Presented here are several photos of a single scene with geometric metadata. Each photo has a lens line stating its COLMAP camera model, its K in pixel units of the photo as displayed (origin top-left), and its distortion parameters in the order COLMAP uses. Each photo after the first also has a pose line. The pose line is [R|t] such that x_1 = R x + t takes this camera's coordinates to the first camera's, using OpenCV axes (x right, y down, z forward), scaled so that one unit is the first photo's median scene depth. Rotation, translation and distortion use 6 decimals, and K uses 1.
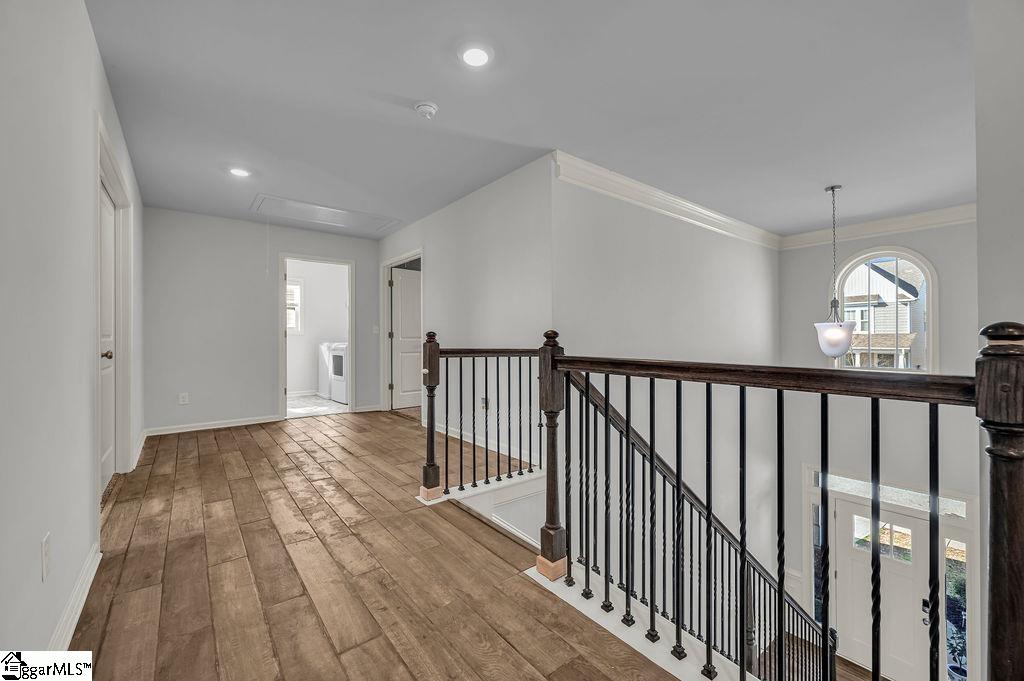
lens RADIAL K [[419.4, 0, 513.6], [0, 419.4, 339.2], [0, 0, 1]] dist [-0.003696, -0.000203]
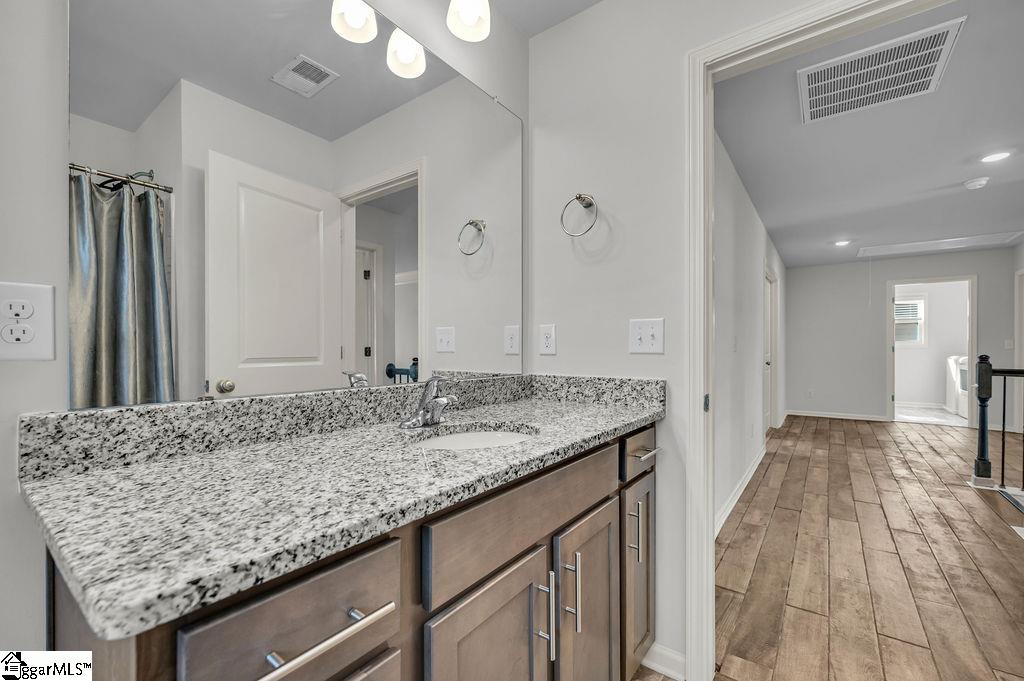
lens RADIAL K [[419.4, 0, 515.9], [0, 419.4, 347.6], [0, 0, 1]] dist [-0.003696, -0.000203]
pose [[0.261733, 0.002445, -0.965137, 0.530591], [0.000810, 0.999996, 0.002753, -0.036478], [0.965140, -0.001503, 0.261730, -0.564014]]
